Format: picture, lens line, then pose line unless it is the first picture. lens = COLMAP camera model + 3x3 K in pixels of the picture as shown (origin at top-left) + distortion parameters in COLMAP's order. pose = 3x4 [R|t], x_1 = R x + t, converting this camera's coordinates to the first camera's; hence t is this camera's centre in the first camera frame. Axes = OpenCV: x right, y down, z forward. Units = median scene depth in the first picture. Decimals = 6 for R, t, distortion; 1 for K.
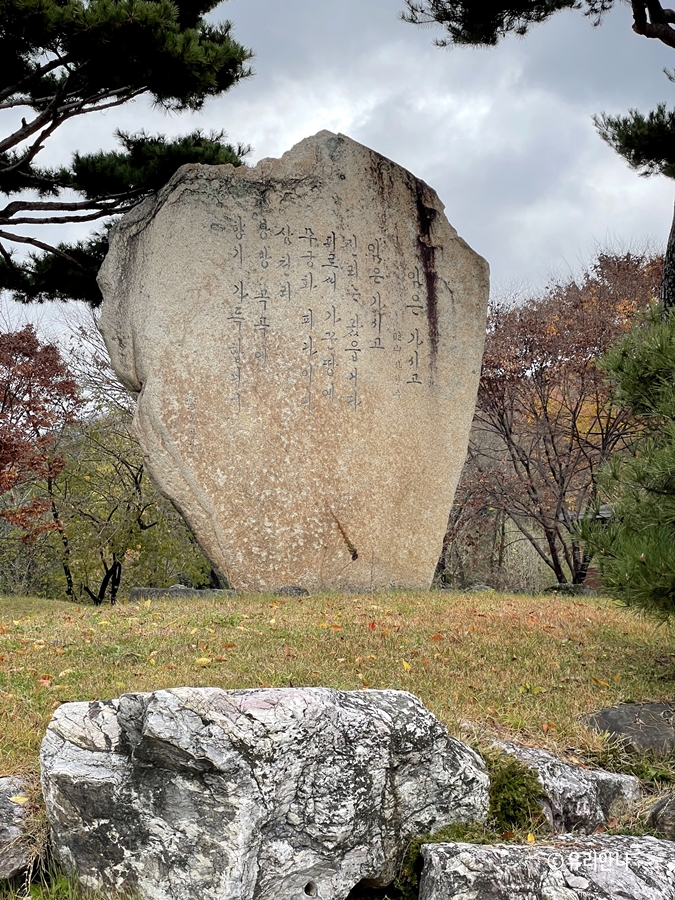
lens RADIAL K [[1392.1, 0, 333.9], [0, 1392.1, 453.2], [0, 0, 1]] dist [0.111152, 0.000000]
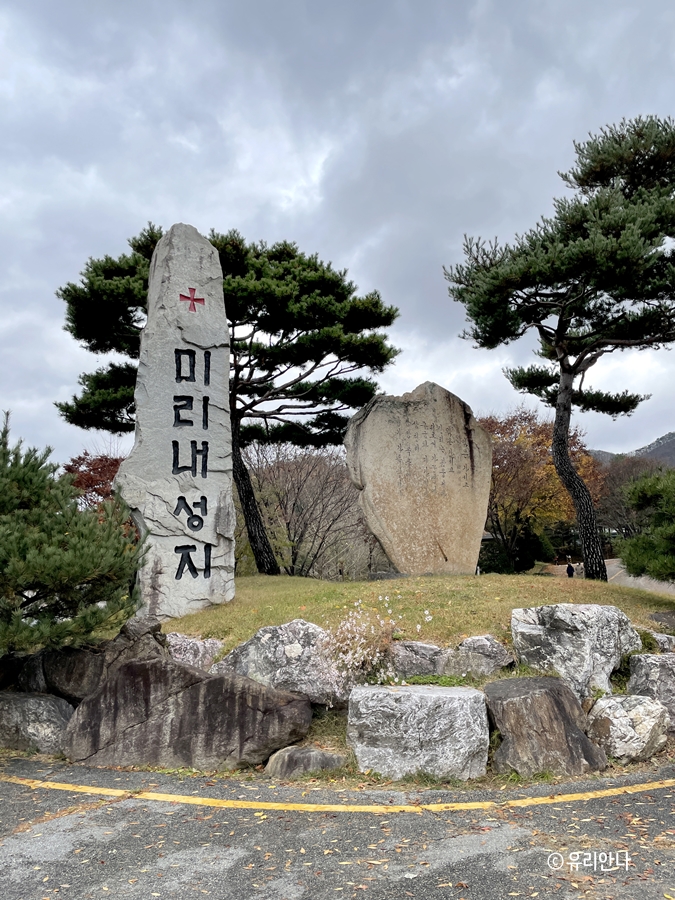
lens RADIAL K [[677.8, 0, 382.0], [0, 677.8, 460.3], [0, 0, 1]] dist [0.044197, 0.005137]
pose [[0.995891, 0.016863, 0.088974, -0.201029], [-0.010543, 0.997419, -0.071029, -0.012006], [-0.089942, 0.069799, 0.993498, -0.153497]]
